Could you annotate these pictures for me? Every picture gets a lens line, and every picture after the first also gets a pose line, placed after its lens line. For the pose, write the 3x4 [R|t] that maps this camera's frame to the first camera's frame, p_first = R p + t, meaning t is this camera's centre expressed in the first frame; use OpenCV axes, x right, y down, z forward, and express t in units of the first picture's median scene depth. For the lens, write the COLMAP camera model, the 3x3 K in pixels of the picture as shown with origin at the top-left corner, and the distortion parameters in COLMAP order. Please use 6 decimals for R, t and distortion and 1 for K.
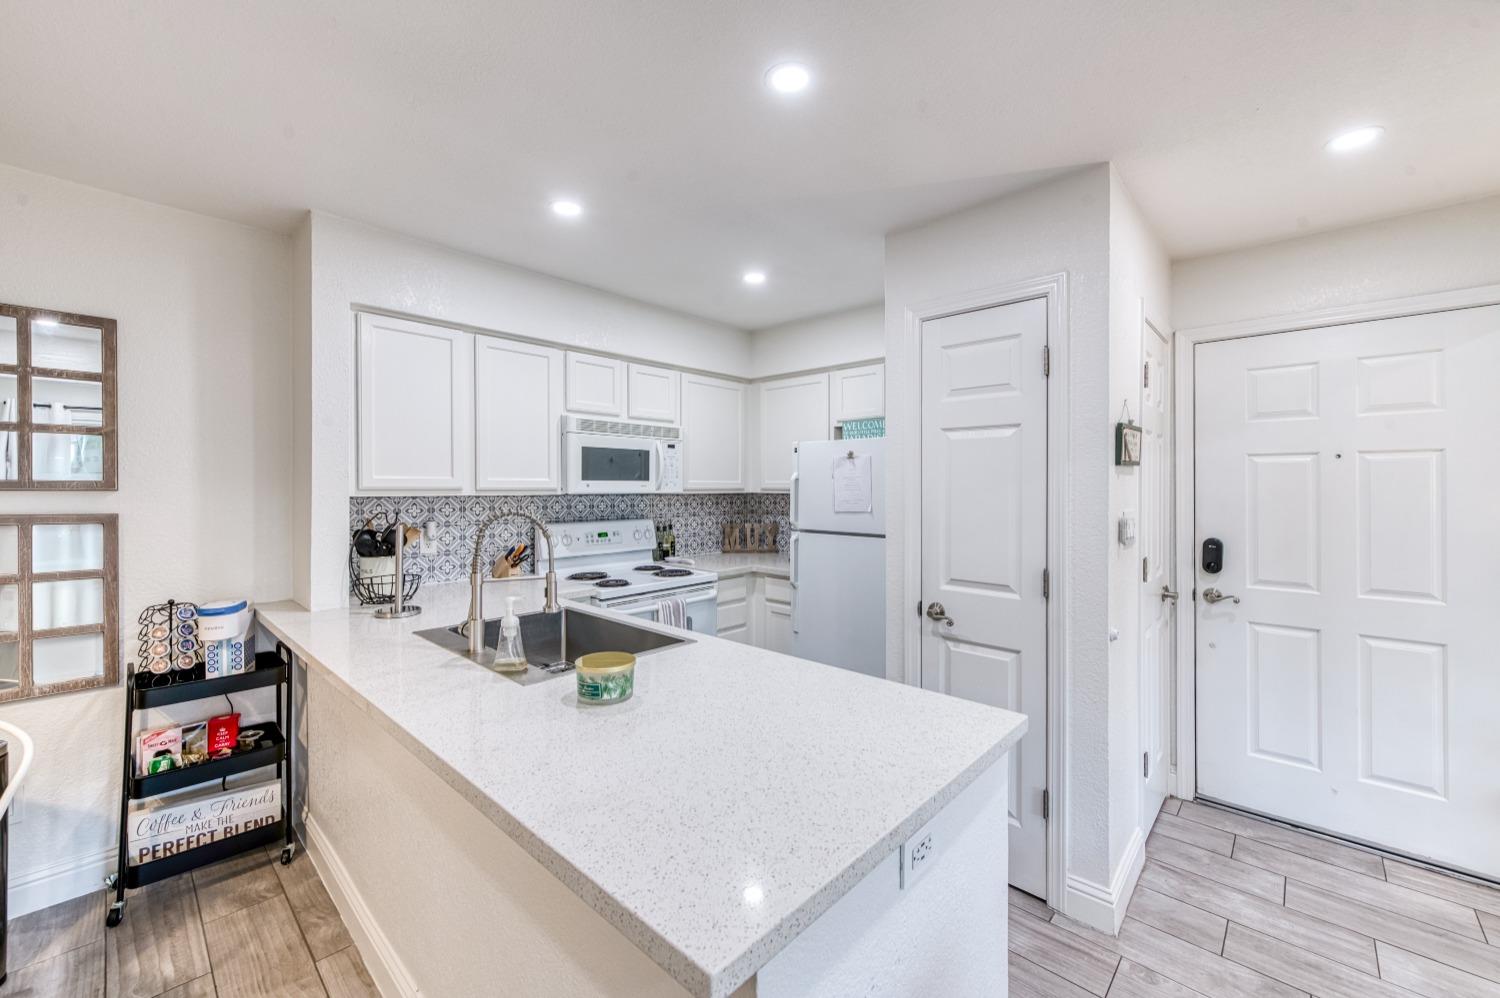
lens RADIAL K [[590.0, 0, 745.3], [0, 590.0, 484.7], [0, 0, 1]] dist [0.006706, -0.003308]
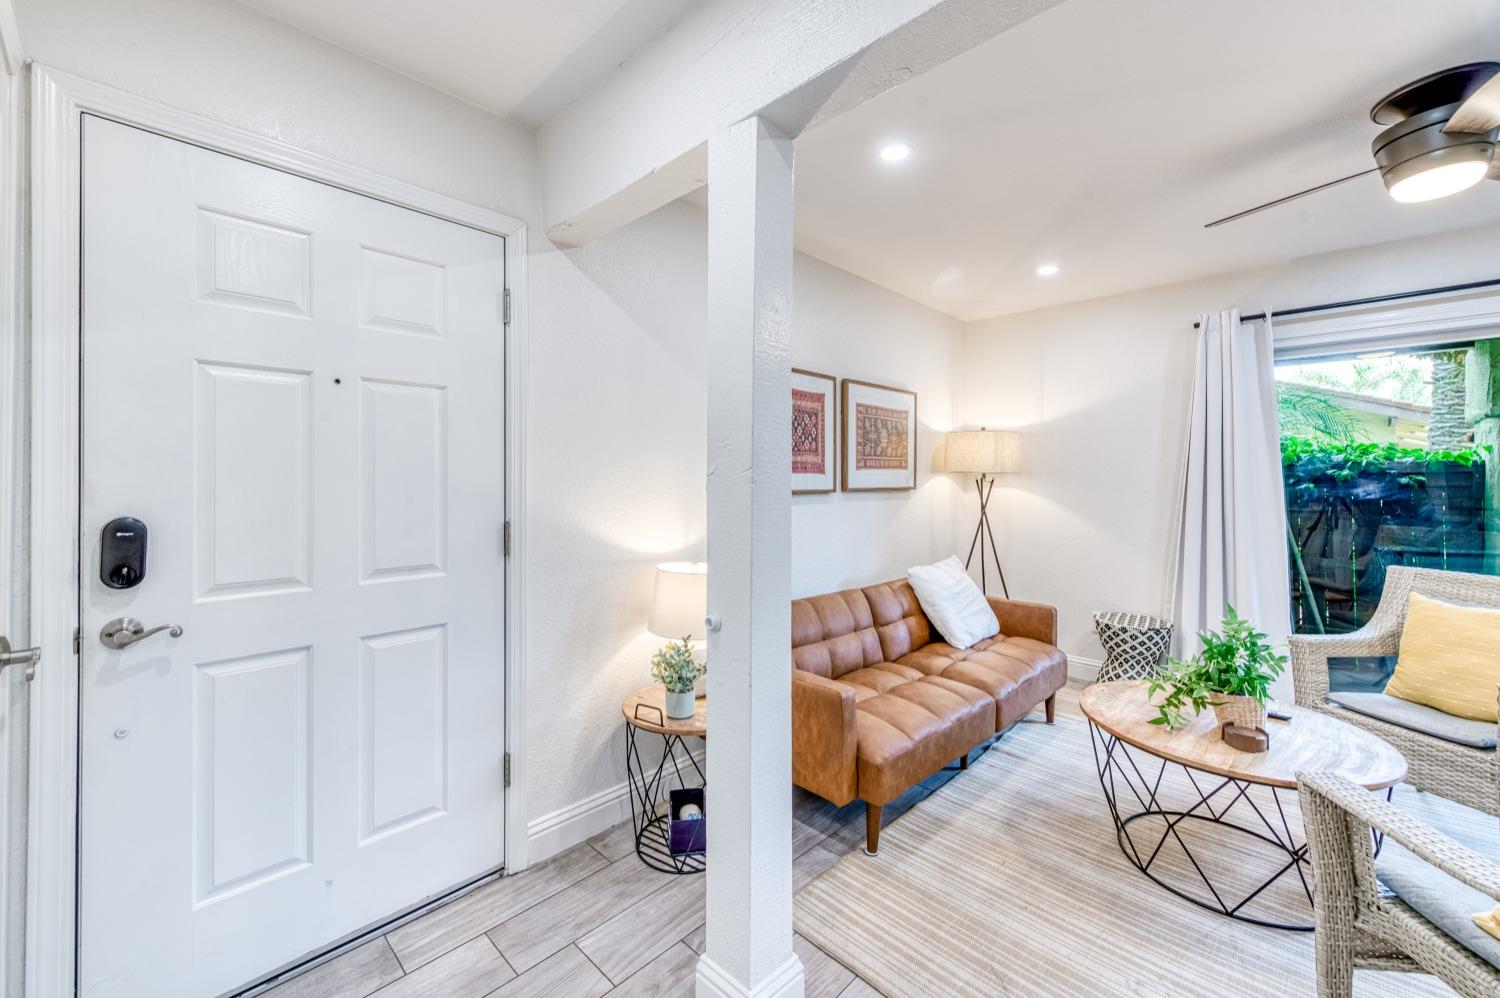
lens RADIAL K [[596.3, 0, 746.2], [0, 596.3, 475.4], [0, 0, 1]] dist [0.003081, 0.000188]
pose [[0.013915, 0.002166, 0.999901, 0.294497], [-0.007223, 0.999972, -0.002065, 0.051818], [-0.999877, -0.007194, 0.013930, 0.471352]]
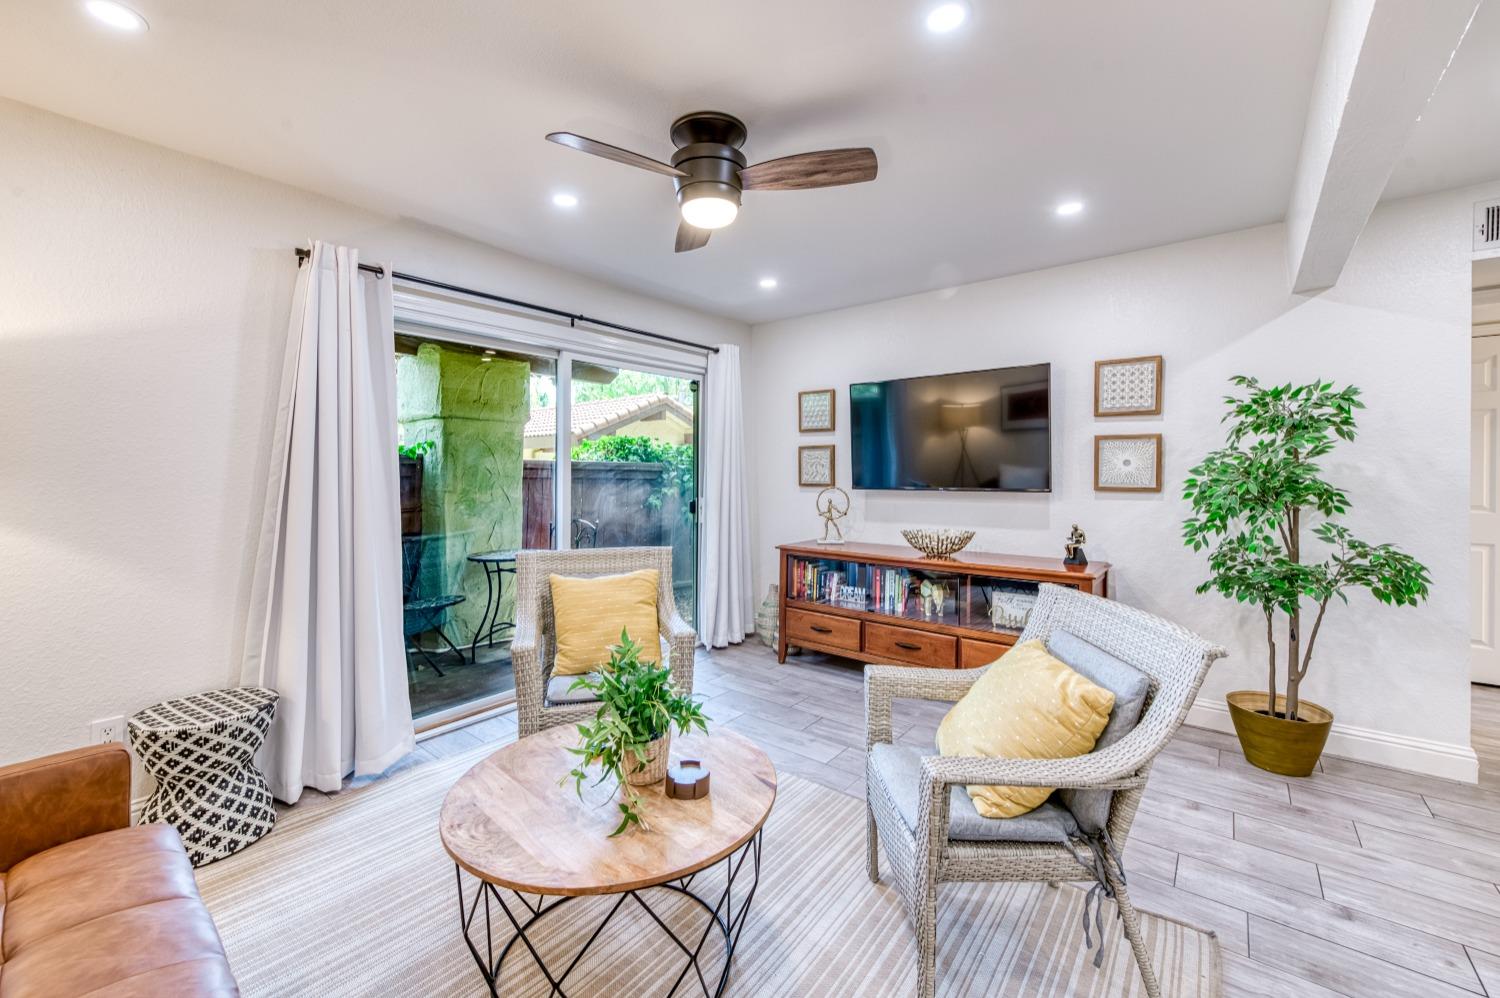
lens RADIAL K [[596.3, 0, 746.2], [0, 596.3, 475.4], [0, 0, 1]] dist [0.003081, 0.000188]
pose [[-0.996986, 0.001096, -0.077578, 1.001620], [0.000855, 0.999995, 0.003147, 0.055039], [0.077581, 0.003071, -0.996981, 0.476822]]
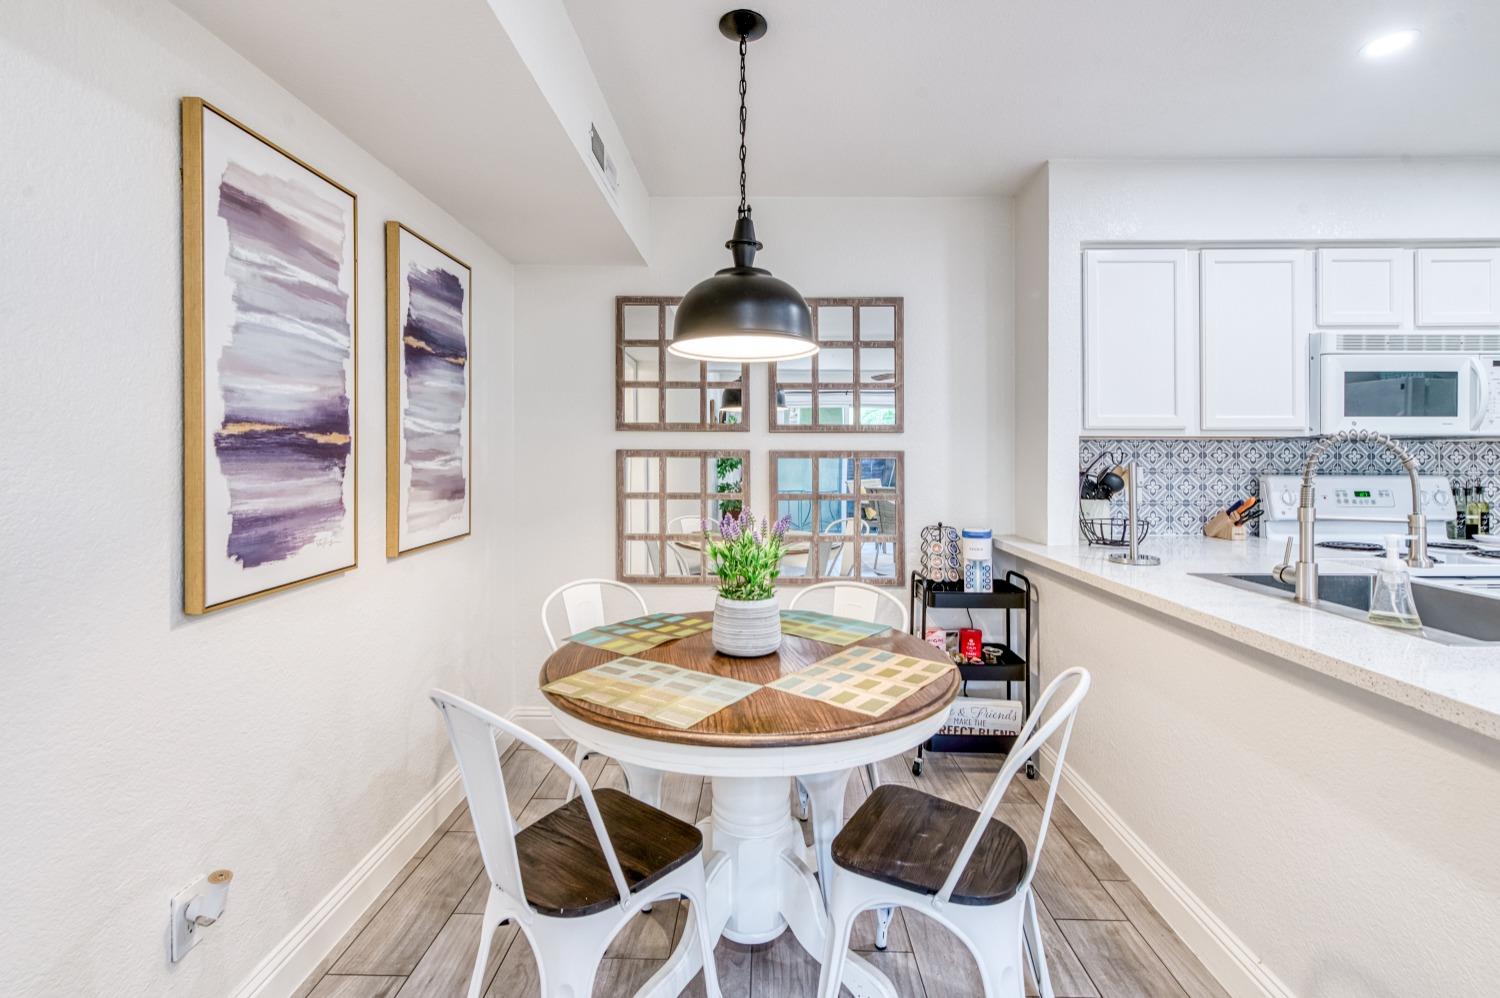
lens RADIAL K [[655.3, 0, 749.1], [0, 655.3, 453.7], [0, 0, 1]] dist [-0.005419, -0.000382]
pose [[0.664350, -0.006651, -0.747392, -0.188084], [0.002627, 0.999975, -0.006563, 0.050705], [0.747417, 0.002397, 0.664351, -0.137978]]
